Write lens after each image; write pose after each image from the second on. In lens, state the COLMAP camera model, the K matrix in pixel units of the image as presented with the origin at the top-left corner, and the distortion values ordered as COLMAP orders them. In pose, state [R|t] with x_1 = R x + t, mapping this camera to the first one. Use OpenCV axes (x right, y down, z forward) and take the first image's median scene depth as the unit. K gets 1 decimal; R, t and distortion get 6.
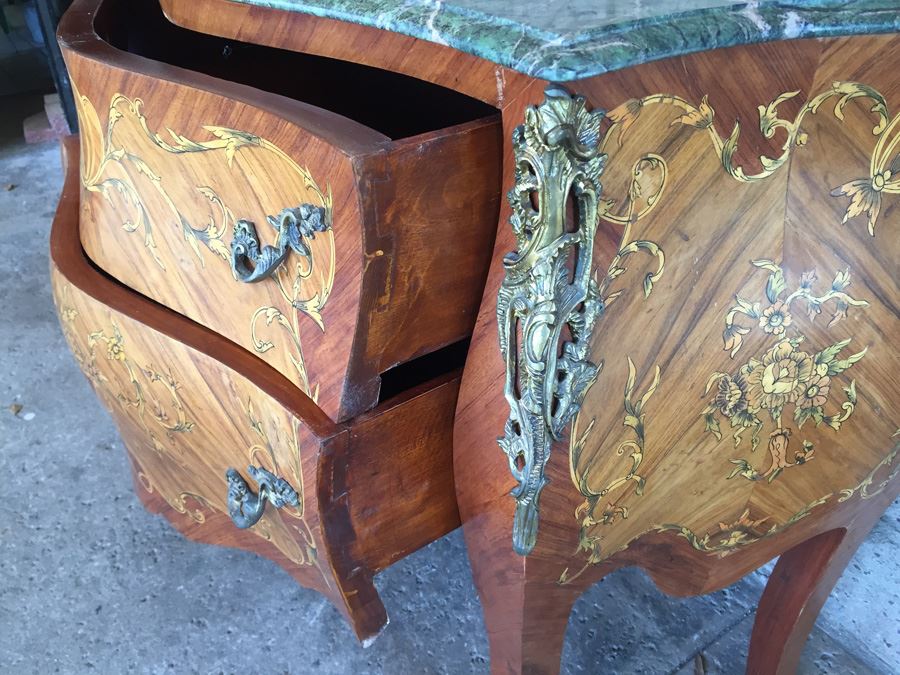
lens RADIAL K [[772.5, 0, 445.5], [0, 772.5, 331.3], [0, 0, 1]] dist [0.095162, -0.137052]
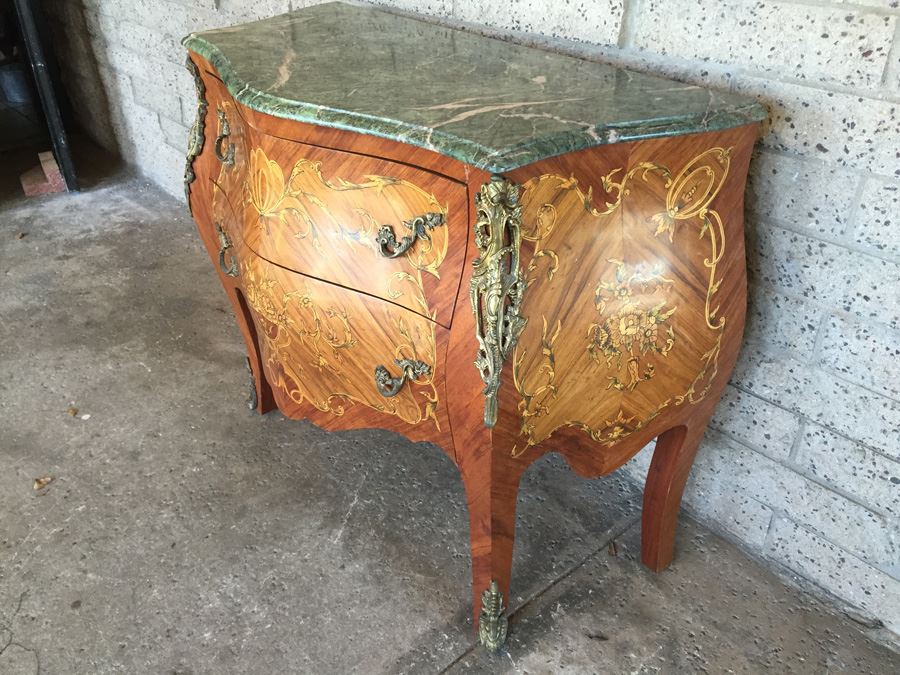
lens RADIAL K [[772.5, 0, 444.3], [0, 772.5, 332.8], [0, 0, 1]] dist [0.095162, -0.137052]
pose [[0.996231, -0.047940, 0.072294, -0.113766], [0.050533, 0.998127, -0.034481, 0.115832], [-0.070505, 0.038004, 0.996787, -0.714346]]
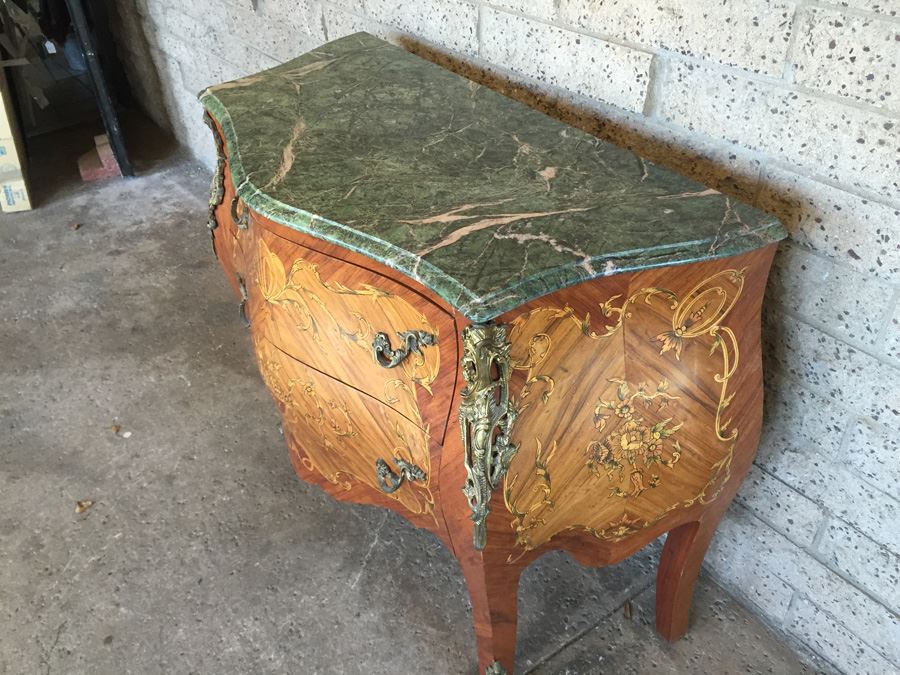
lens RADIAL K [[772.5, 0, 444.5], [0, 772.5, 332.0], [0, 0, 1]] dist [0.095162, -0.137052]
pose [[0.999286, -0.030878, -0.021762, 0.069052], [0.031991, 0.998093, 0.052786, -0.280078], [0.020091, -0.053444, 0.998369, -0.677142]]
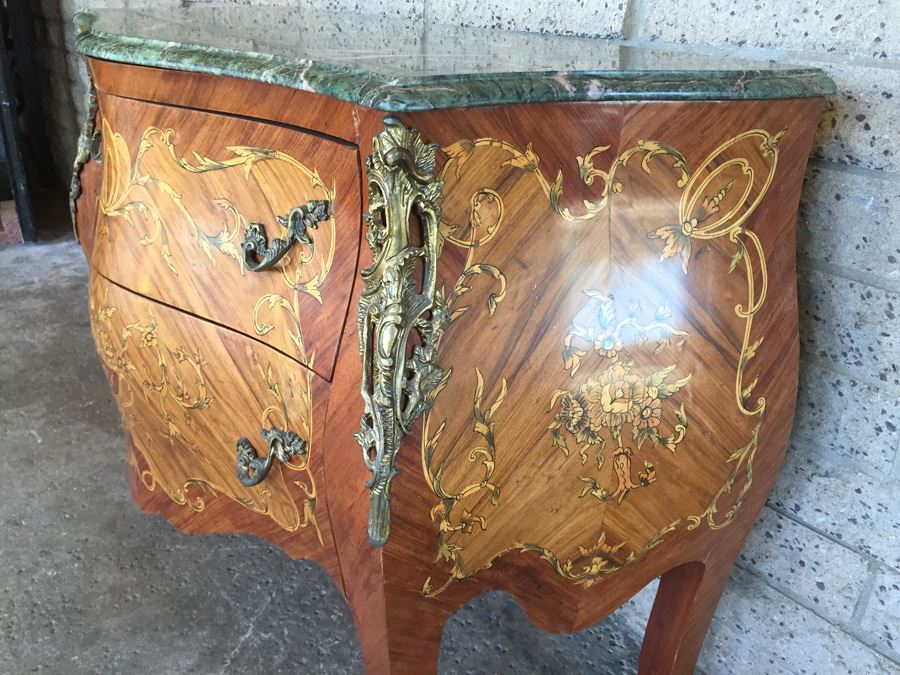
lens RADIAL K [[772.5, 0, 445.3], [0, 772.5, 332.6], [0, 0, 1]] dist [0.095162, -0.137052]
pose [[0.998334, 0.025395, 0.051806, 0.120545], [-0.016422, 0.985854, -0.166799, 0.158769], [-0.055309, 0.165670, 0.984629, -0.110112]]
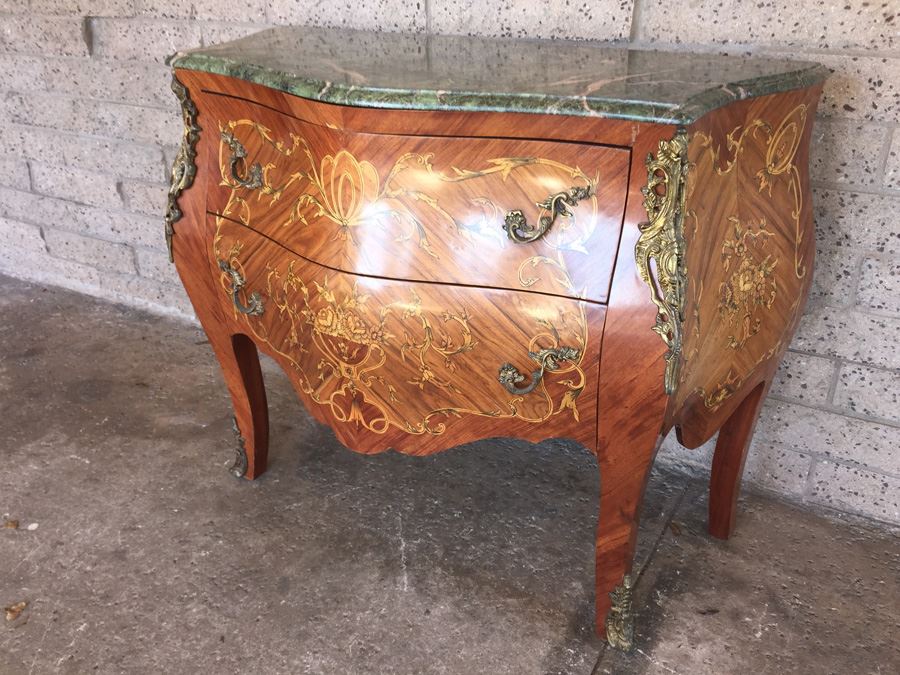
lens RADIAL K [[772.5, 0, 445.7], [0, 772.5, 333.2], [0, 0, 1]] dist [0.095162, -0.137052]
pose [[0.914487, -0.184115, 0.360298, -0.893033], [0.226315, 0.970903, -0.078282, 0.162021], [-0.335402, 0.153128, 0.929547, -0.437291]]
